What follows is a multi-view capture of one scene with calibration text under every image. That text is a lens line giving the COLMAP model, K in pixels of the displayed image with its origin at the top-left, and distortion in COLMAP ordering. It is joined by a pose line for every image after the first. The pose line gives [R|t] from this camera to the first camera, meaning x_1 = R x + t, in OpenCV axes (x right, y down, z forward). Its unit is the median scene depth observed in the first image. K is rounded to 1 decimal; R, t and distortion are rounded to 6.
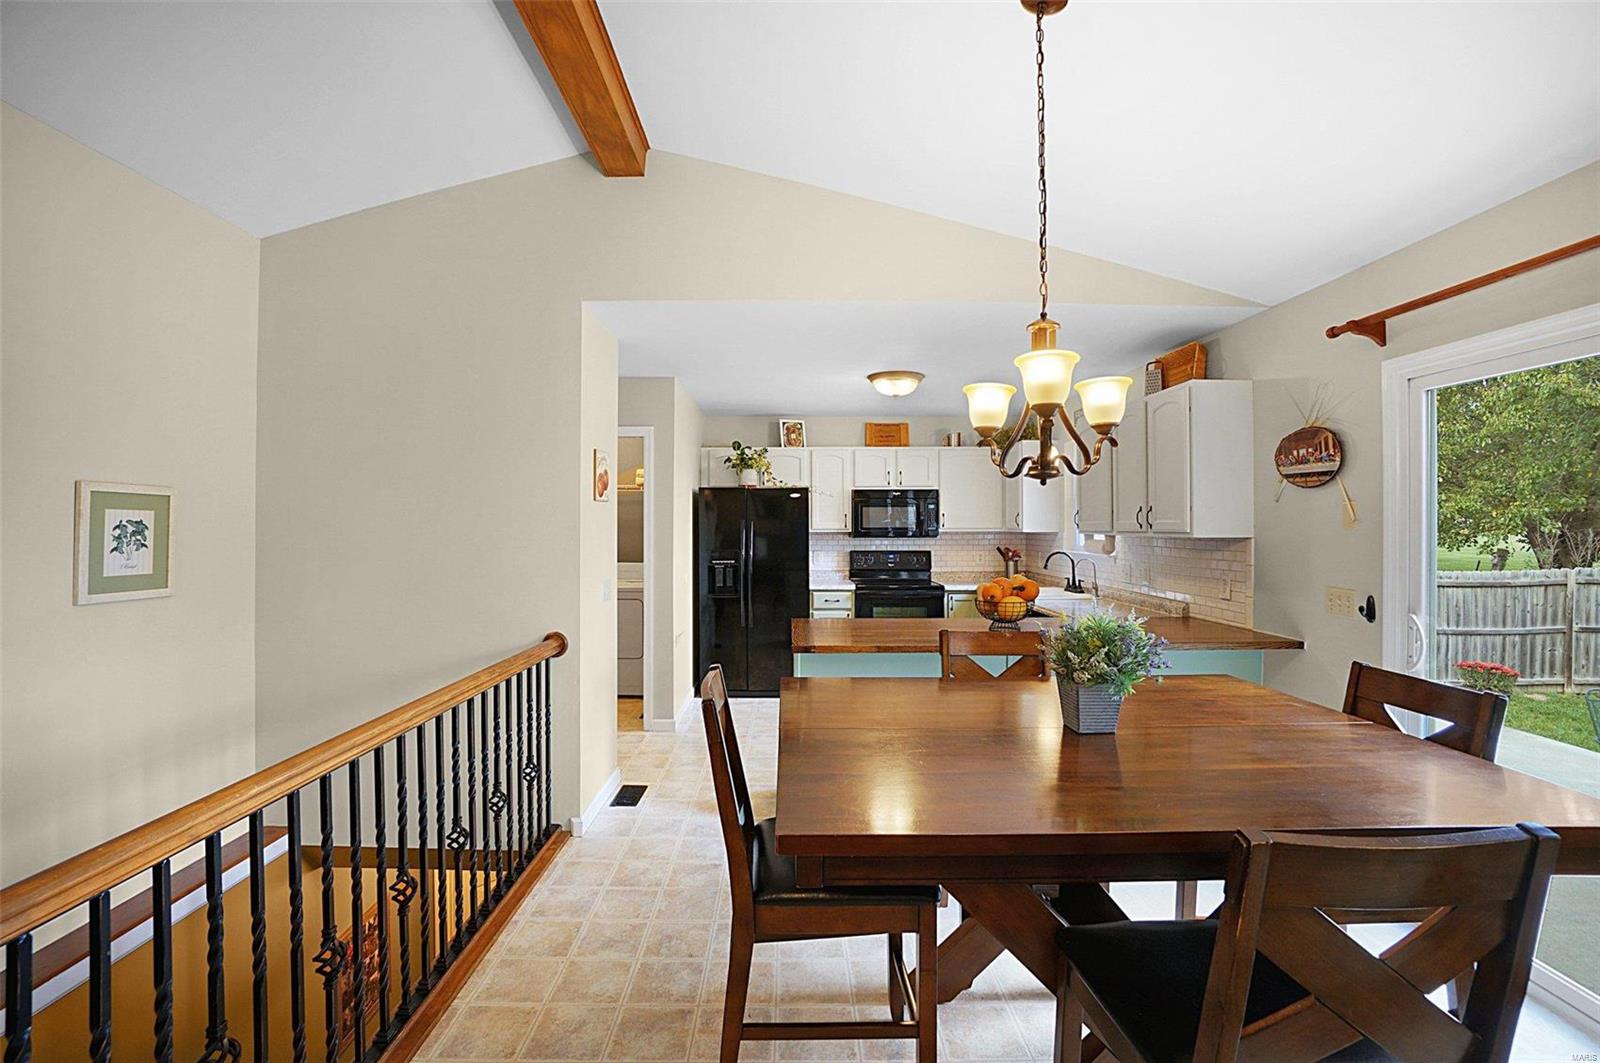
lens RADIAL K [[703.3, 0, 794.0], [0, 703.3, 524.0], [0, 0, 1]] dist [-0.057085, 0.018184]
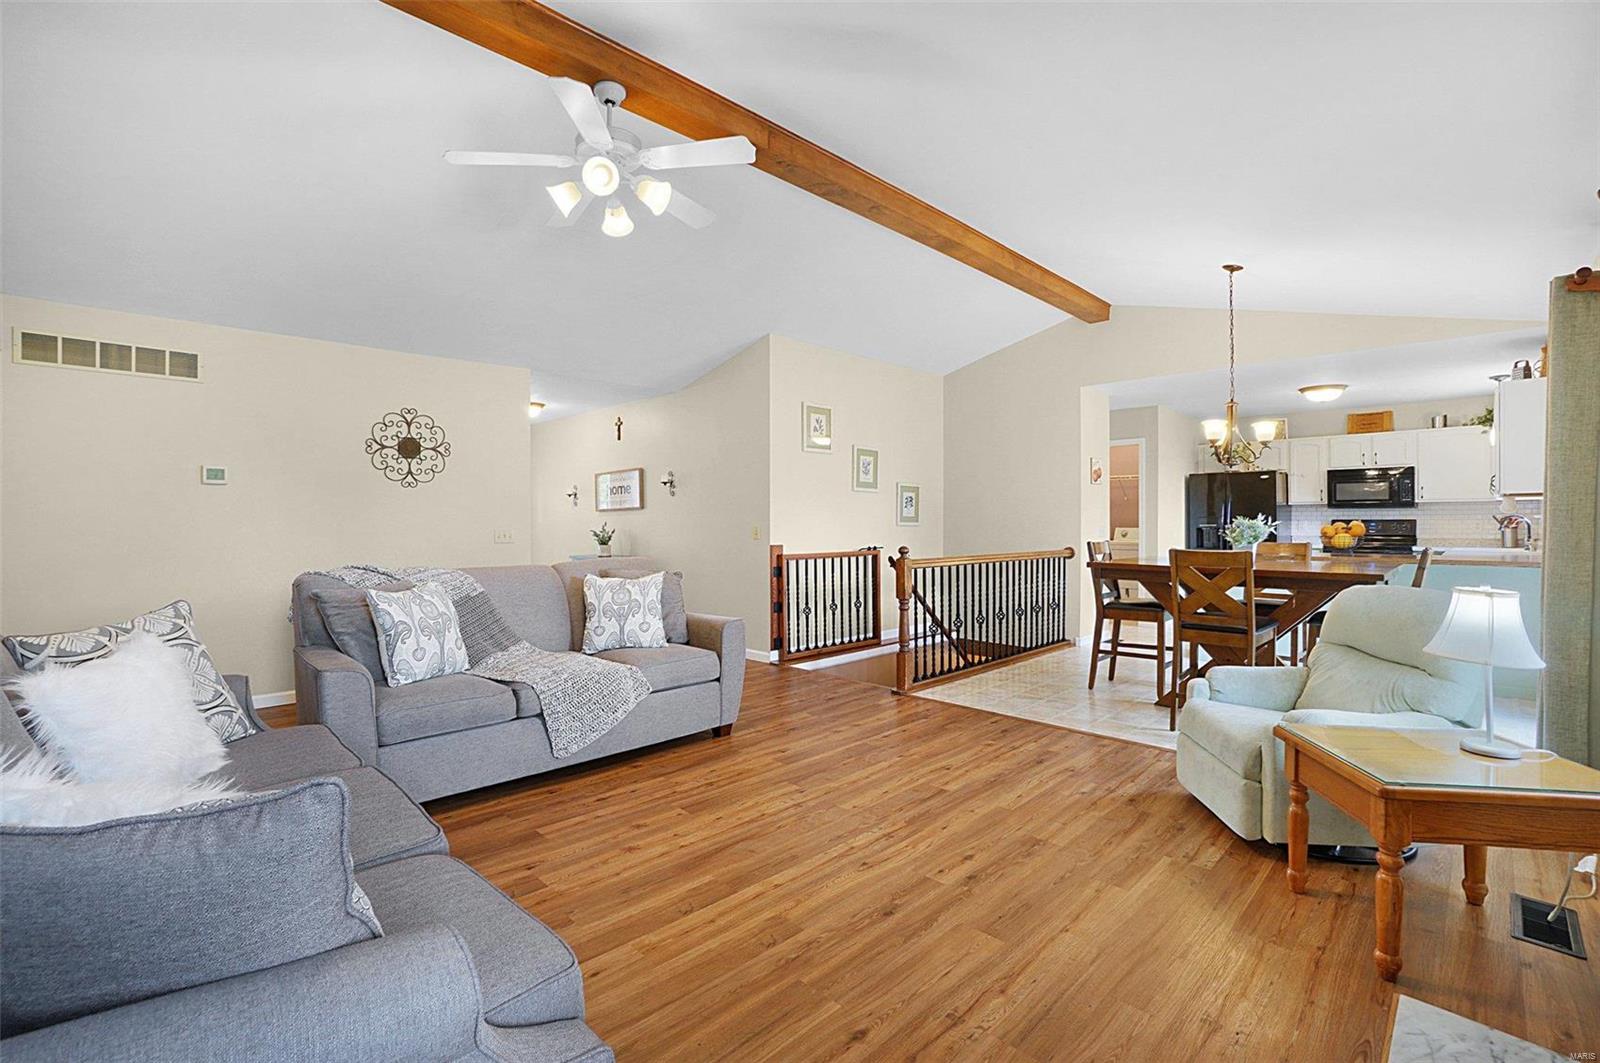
lens RADIAL K [[709.9, 0, 781.3], [0, 709.9, 523.3], [0, 0, 1]] dist [-0.054268, 0.020052]
pose [[0.687446, 0.000299, -0.726235, 0.323694], [0.003698, 0.999986, 0.003913, 0.039020], [0.726226, -0.005376, 0.687435, -0.582024]]
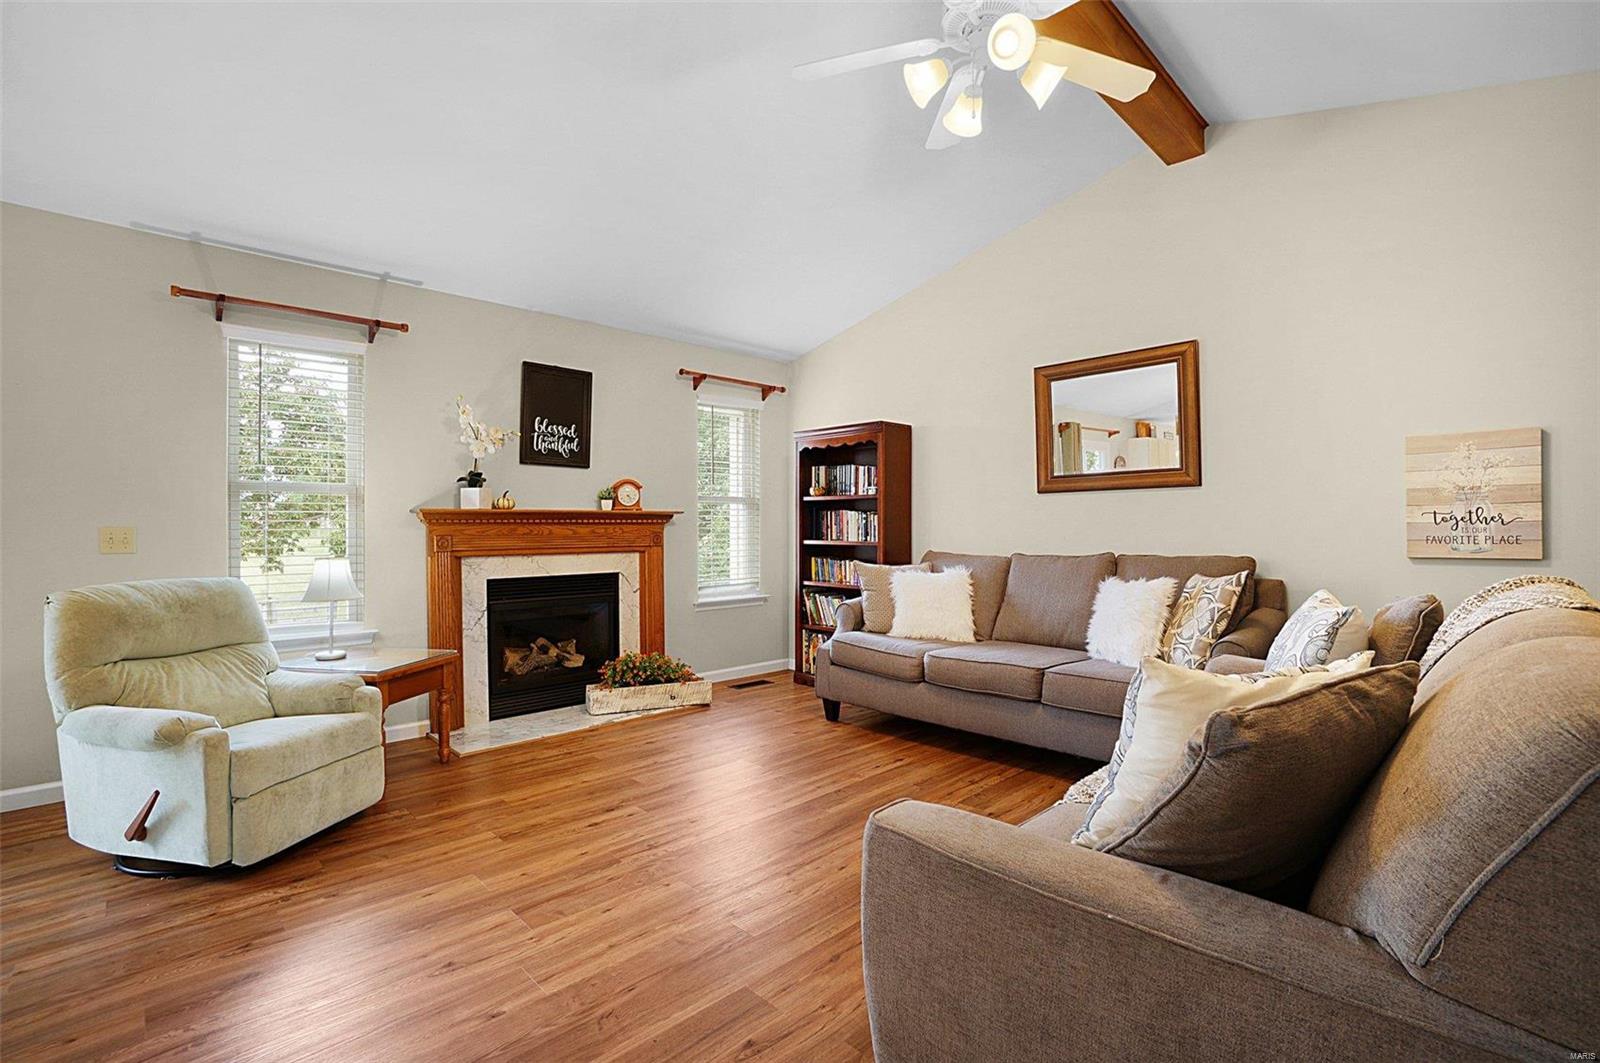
lens RADIAL K [[715.2, 0, 801.5], [0, 715.2, 527.7], [0, 0, 1]] dist [-0.069222, 0.022886]
pose [[-0.701279, 0.001508, 0.712886, -0.332632], [0.002336, 0.999997, 0.000183, 0.051941], [-0.712883, 0.001794, -0.701280, 0.020394]]
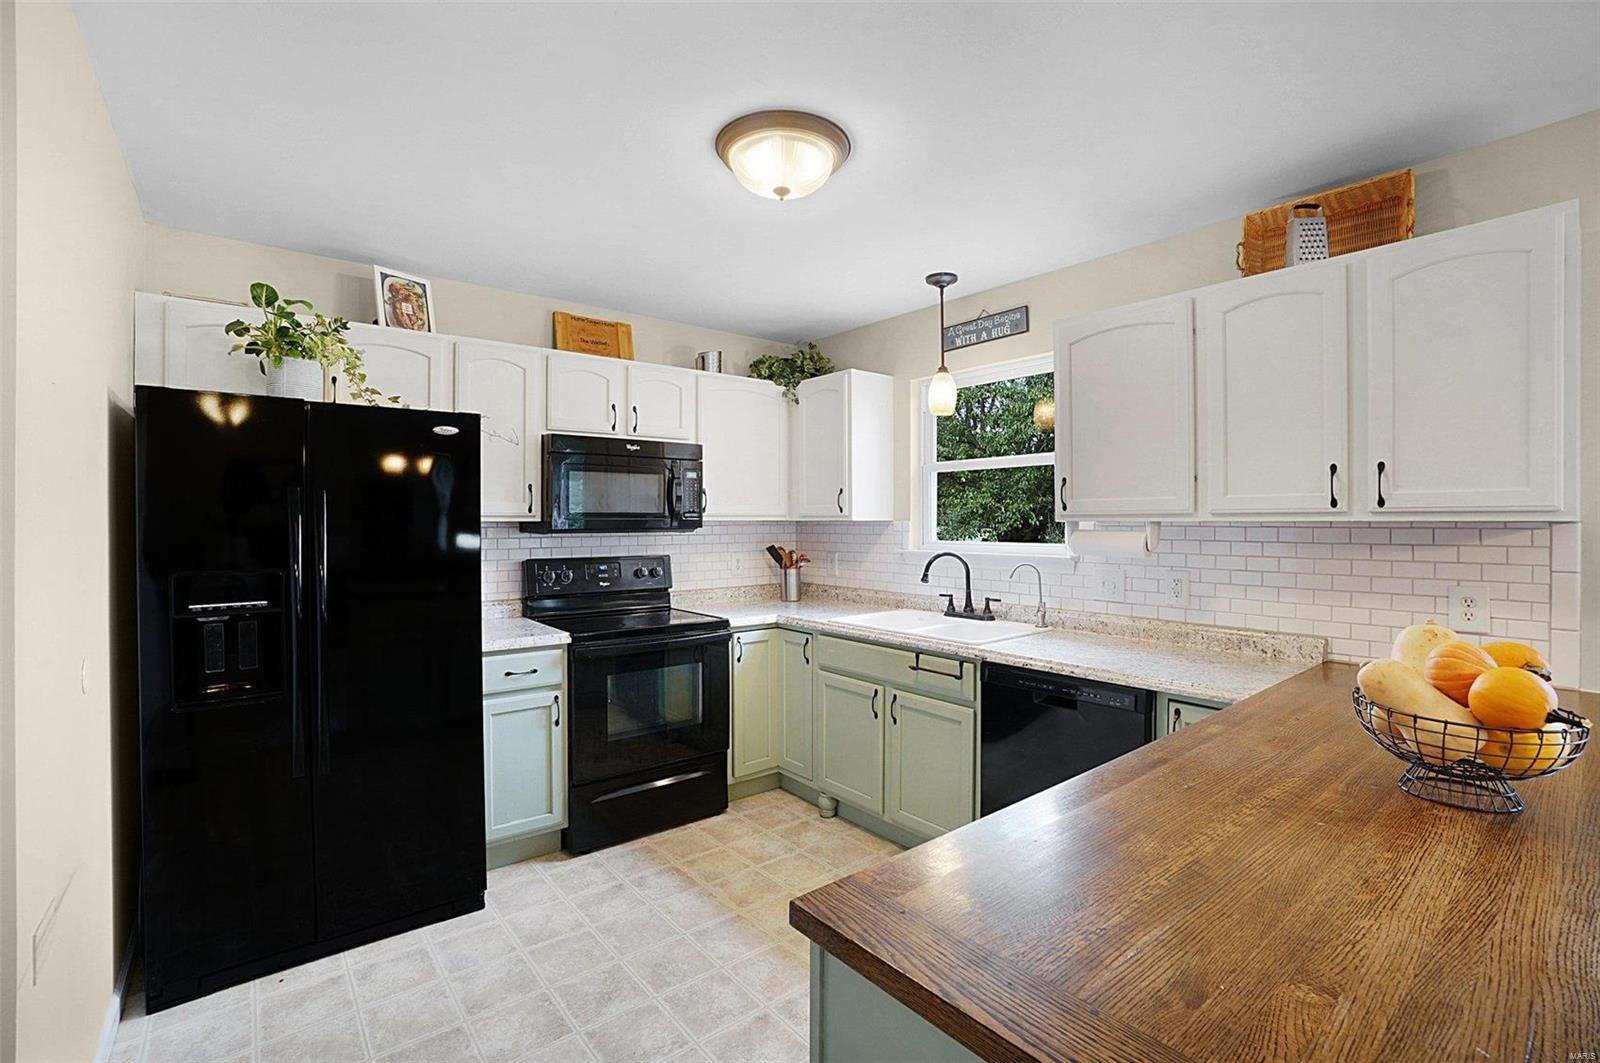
lens RADIAL K [[709.9, 0, 781.3], [0, 709.9, 523.3], [0, 0, 1]] dist [-0.054268, 0.020052]
pose [[0.785228, -0.001885, 0.619204, -0.094988], [-0.000872, 0.999991, 0.004150, 0.010839], [-0.619206, -0.003798, 0.785219, 0.537959]]
